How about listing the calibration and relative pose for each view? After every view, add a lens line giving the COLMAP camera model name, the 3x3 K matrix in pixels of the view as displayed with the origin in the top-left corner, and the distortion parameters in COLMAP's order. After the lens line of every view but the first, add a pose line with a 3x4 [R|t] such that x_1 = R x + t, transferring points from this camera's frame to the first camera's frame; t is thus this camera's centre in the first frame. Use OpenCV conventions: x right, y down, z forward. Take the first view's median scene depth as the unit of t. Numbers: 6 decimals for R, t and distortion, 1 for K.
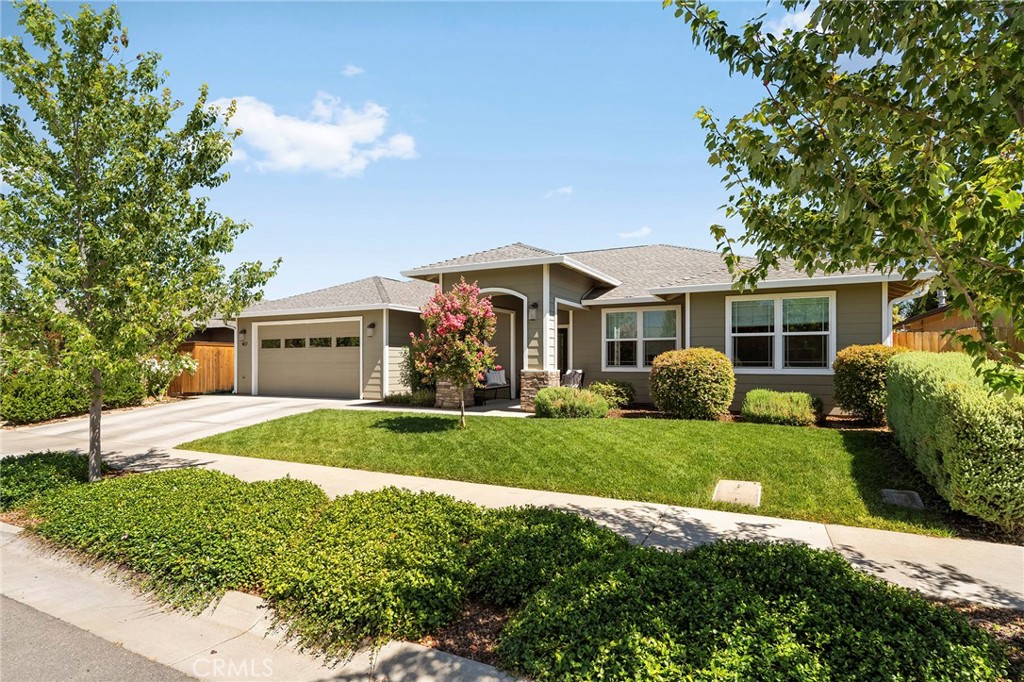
lens RADIAL K [[545.2, 0, 511.3], [0, 545.2, 348.0], [0, 0, 1]] dist [-0.003759, 0.001296]
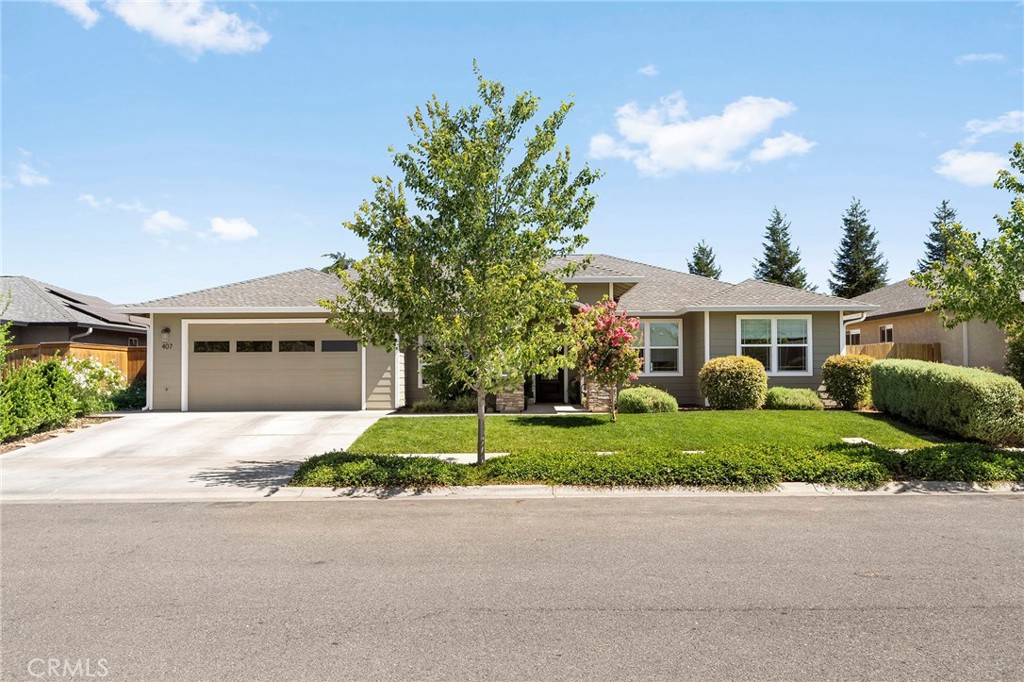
lens RADIAL K [[760.2, 0, 508.7], [0, 760.2, 339.7], [0, 0, 1]] dist [-0.011690, 0.000168]
pose [[0.889922, 0.015947, 0.455835, -0.876971], [-0.007366, 0.999761, -0.020594, 0.002569], [-0.456054, 0.014970, 0.889826, -0.321674]]
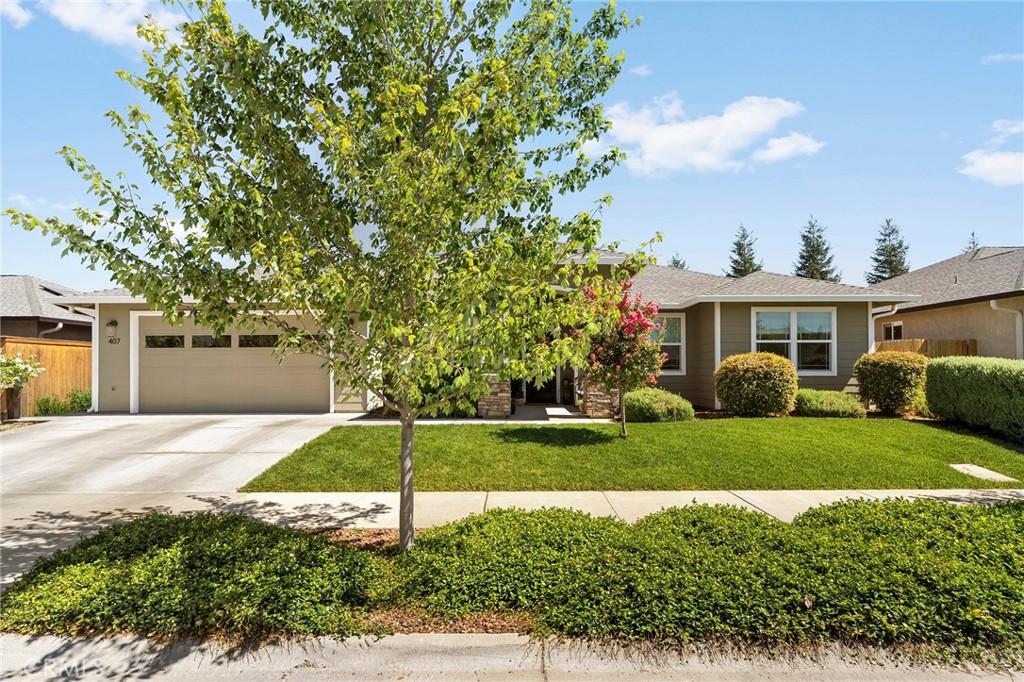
lens RADIAL K [[545.2, 0, 508.9], [0, 545.2, 358.4], [0, 0, 1]] dist [-0.003759, 0.001296]
pose [[0.893610, 0.007167, 0.448786, -0.556073], [-0.009629, 0.999949, 0.003204, 0.012188], [-0.448740, -0.007185, 0.893633, 0.222417]]
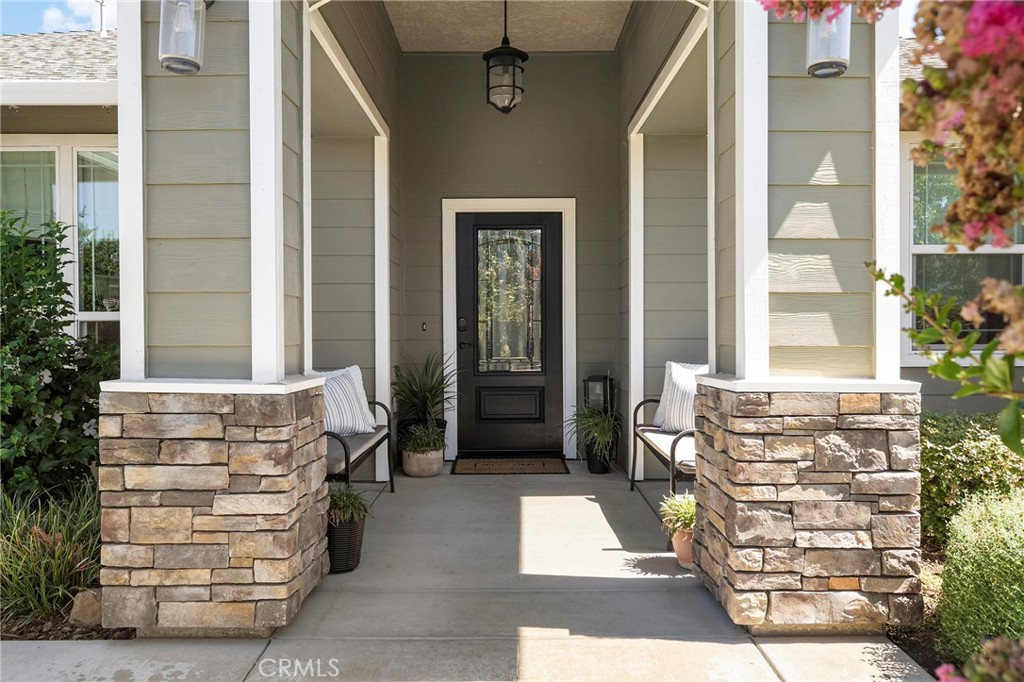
lens RADIAL K [[854.6, 0, 510.9], [0, 854.6, 338.5], [0, 0, 1]] dist [-0.005644, 0.000701]
pose [[0.884542, -0.006785, 0.466411, -0.167870], [-0.008608, 0.999487, 0.030864, 0.020985], [-0.466381, -0.031315, 0.884030, 0.845519]]
